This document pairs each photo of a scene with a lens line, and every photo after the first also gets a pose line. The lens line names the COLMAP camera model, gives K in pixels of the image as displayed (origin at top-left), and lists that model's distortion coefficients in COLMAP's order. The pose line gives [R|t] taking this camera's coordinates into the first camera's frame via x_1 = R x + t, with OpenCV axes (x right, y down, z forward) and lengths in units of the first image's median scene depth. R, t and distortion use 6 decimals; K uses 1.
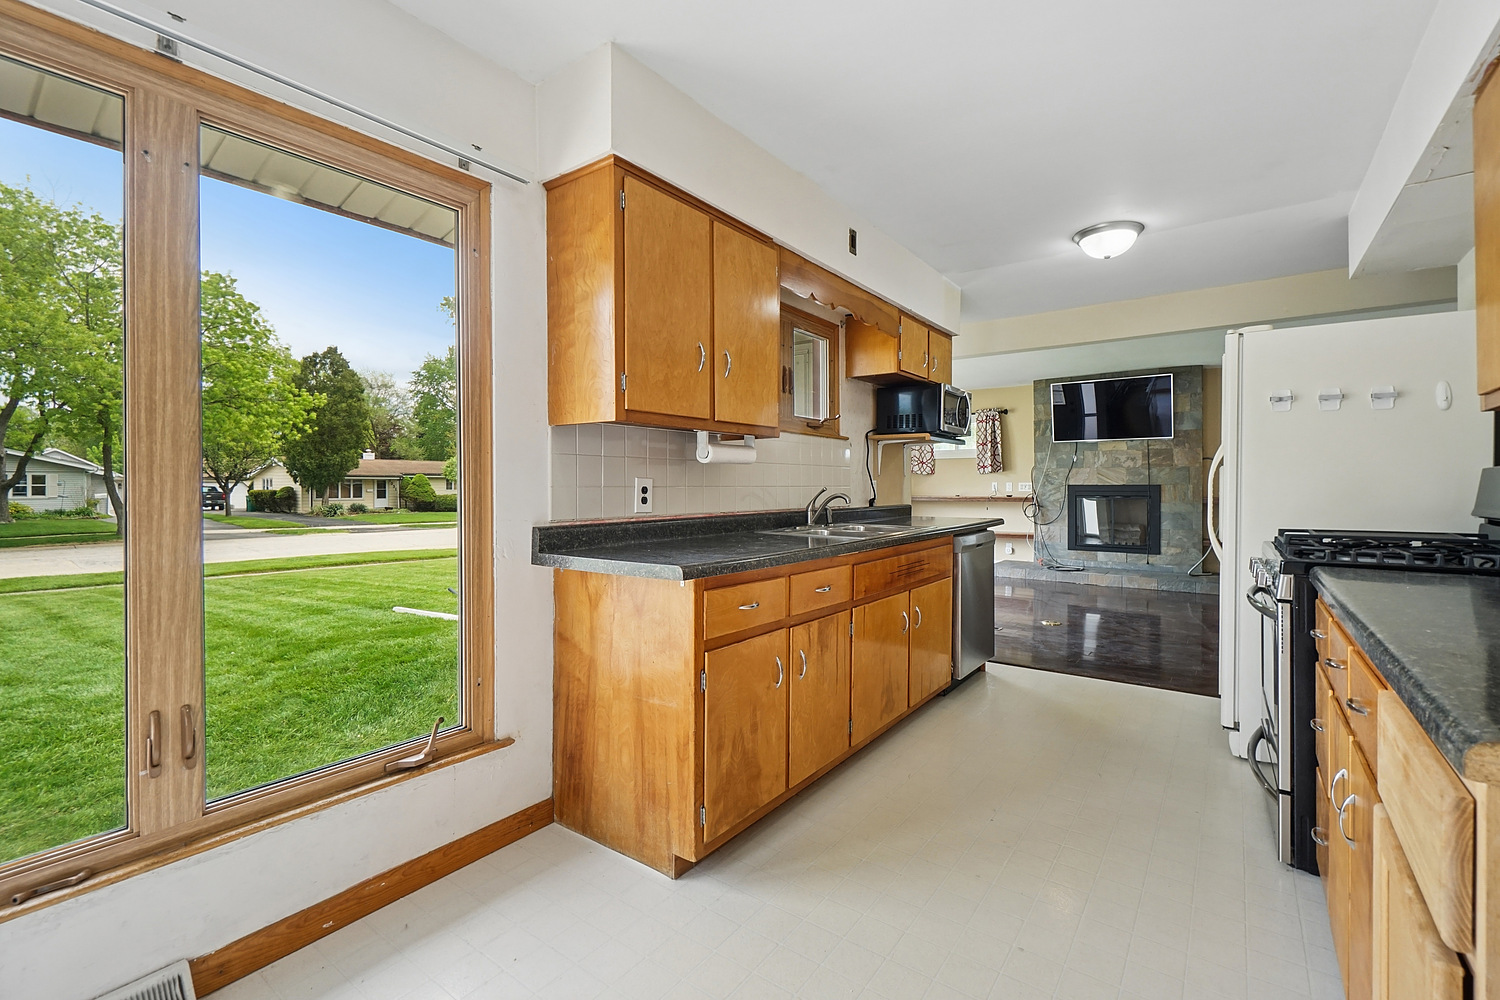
lens RADIAL K [[678.1, 0, 750.3], [0, 678.1, 497.2], [0, 0, 1]] dist [-0.003780, 0.001031]
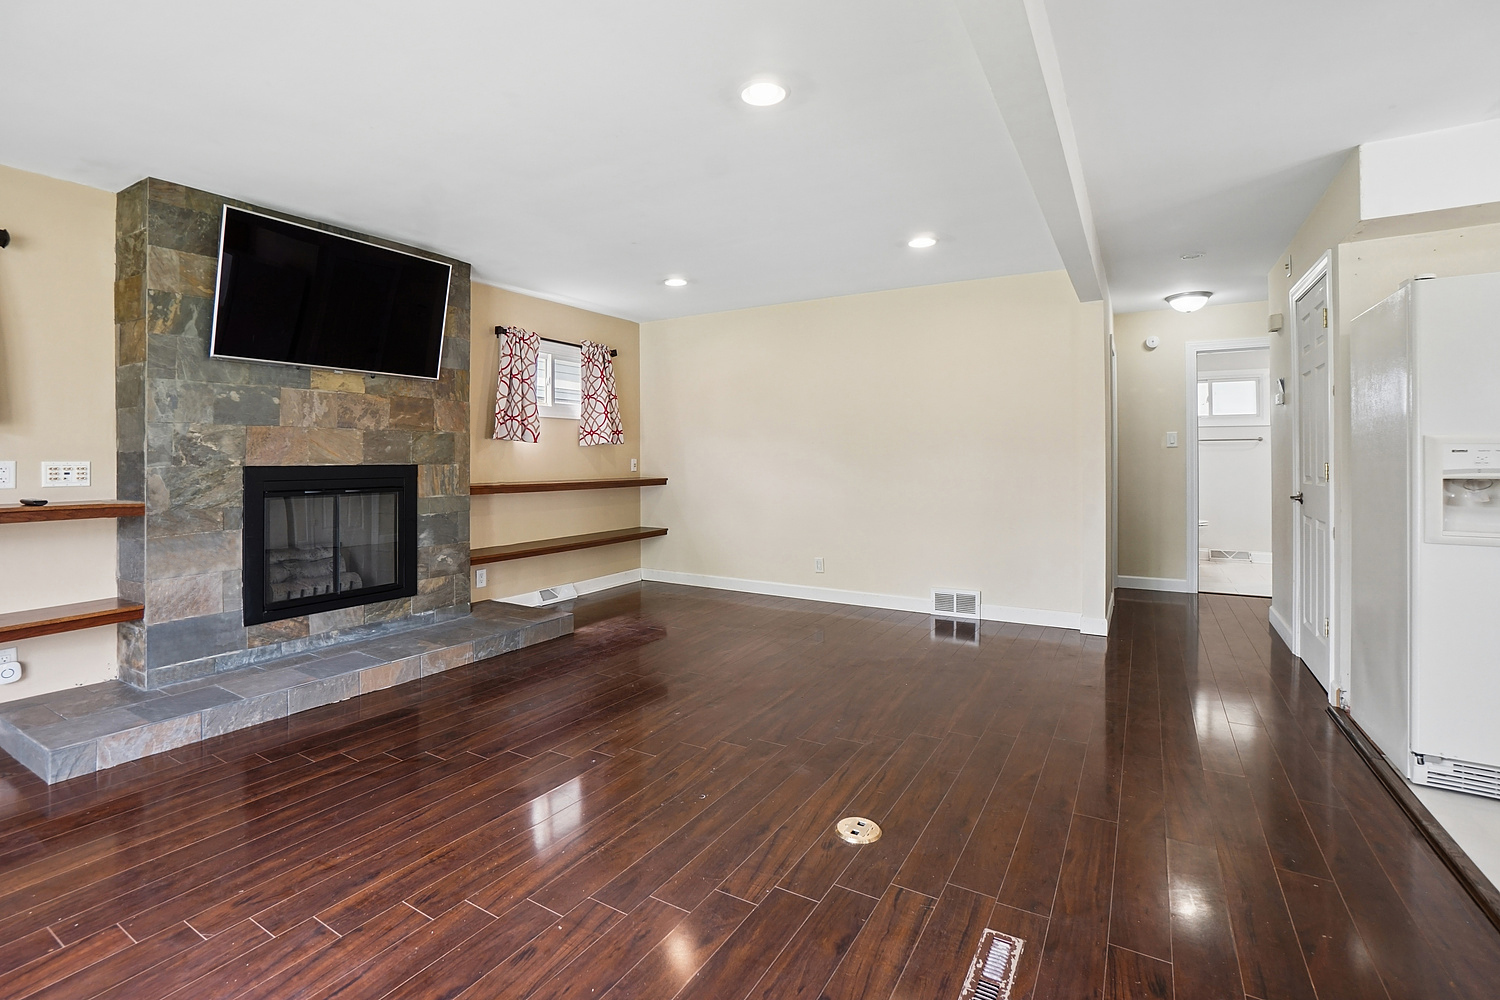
lens RADIAL K [[678.1, 0, 721.7], [0, 678.1, 446.8], [0, 0, 1]] dist [-0.003780, 0.001031]
pose [[-0.071451, 0.017986, 0.997282, 0.047673], [0.023420, 0.999592, -0.016350, -0.016799], [-0.997169, 0.022188, -0.071843, 0.742722]]
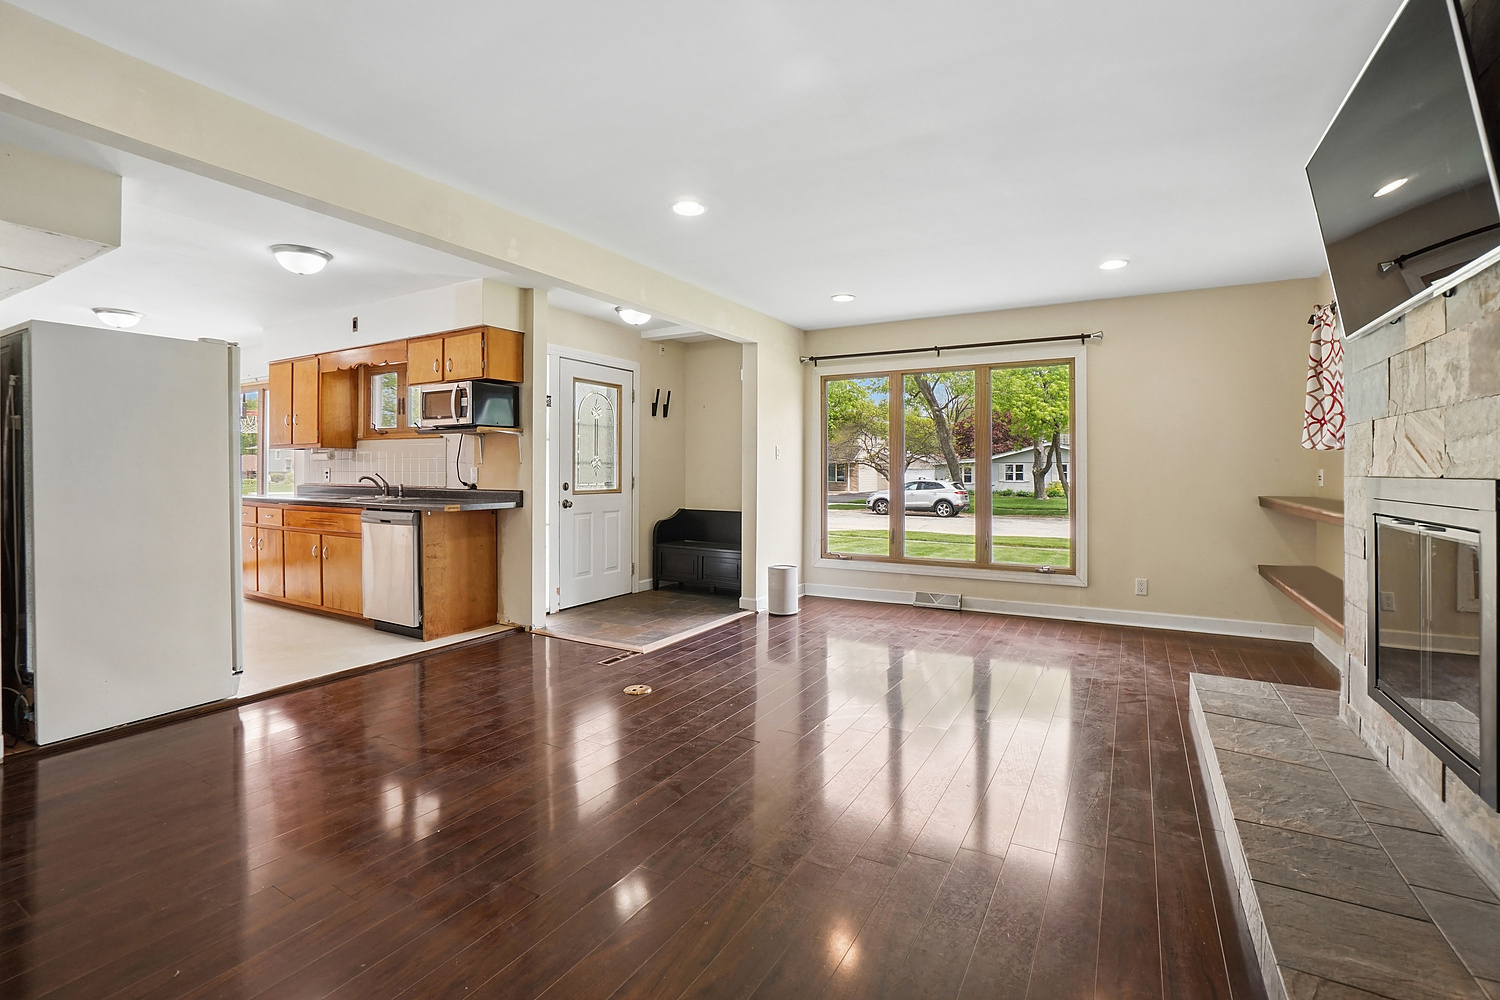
lens RADIAL K [[678.1, 0, 725.6], [0, 678.1, 480.2], [0, 0, 1]] dist [-0.003780, 0.001031]
pose [[0.083263, 0.013914, -0.996430, 0.735878], [-0.020287, 0.999719, 0.012265, -0.014547], [0.996321, 0.019194, 0.083522, 0.694853]]
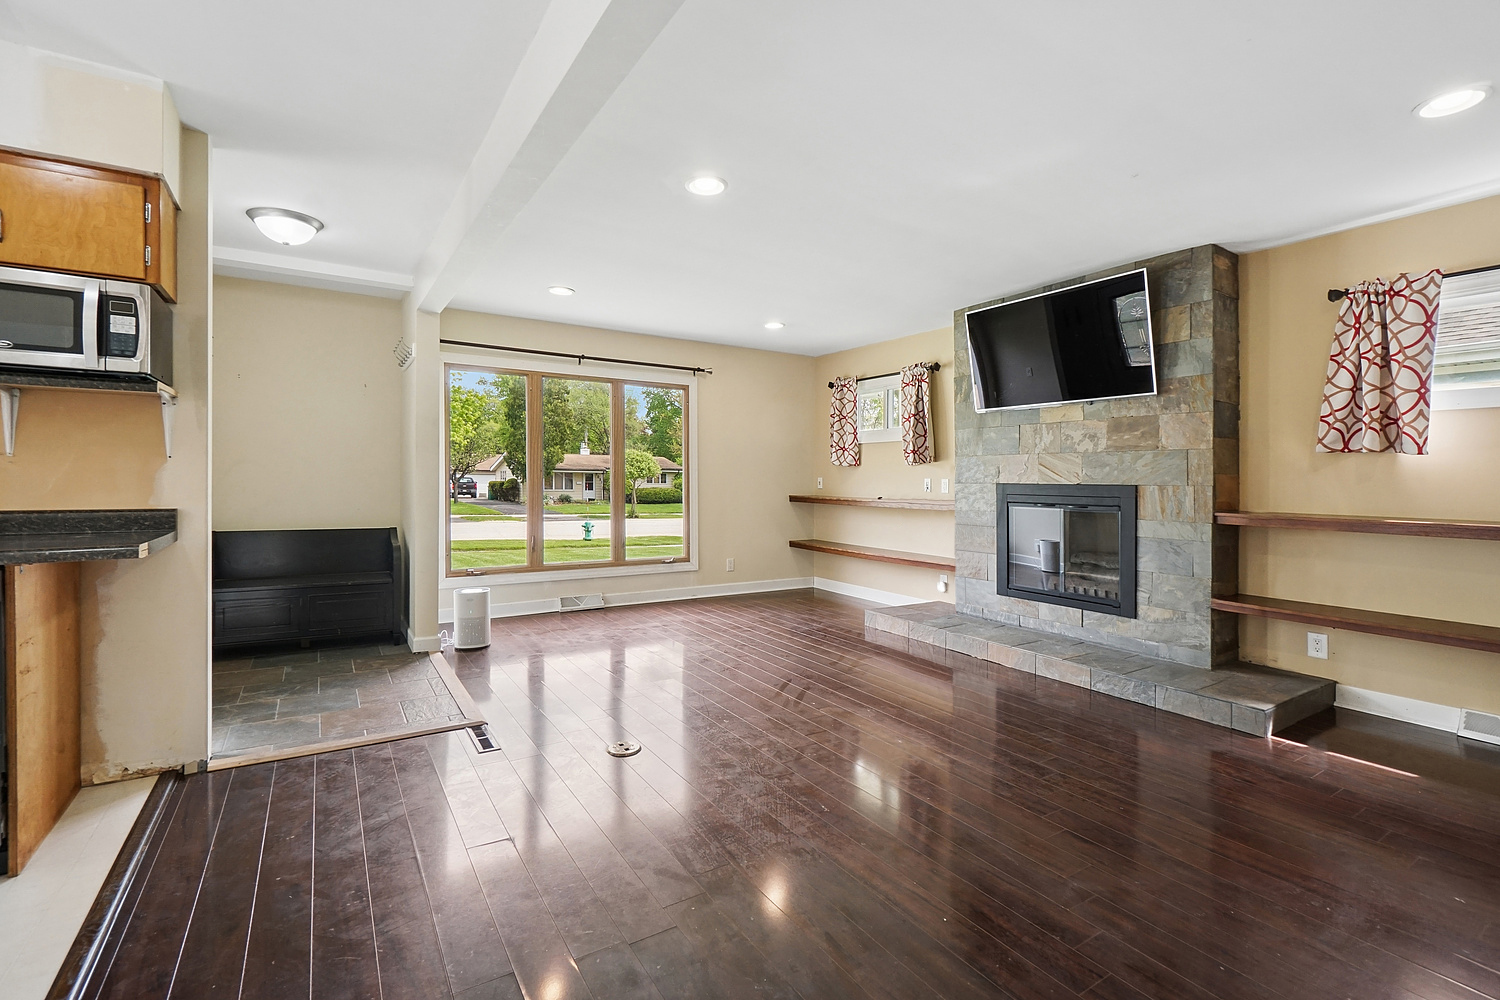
lens RADIAL K [[678.1, 0, 744.6], [0, 678.1, 485.7], [0, 0, 1]] dist [-0.003780, 0.001031]
pose [[0.925715, 0.014376, -0.377949, 0.487260], [-0.018647, 0.999797, -0.007642, -0.007735], [0.377763, 0.014122, 0.925795, 0.374857]]
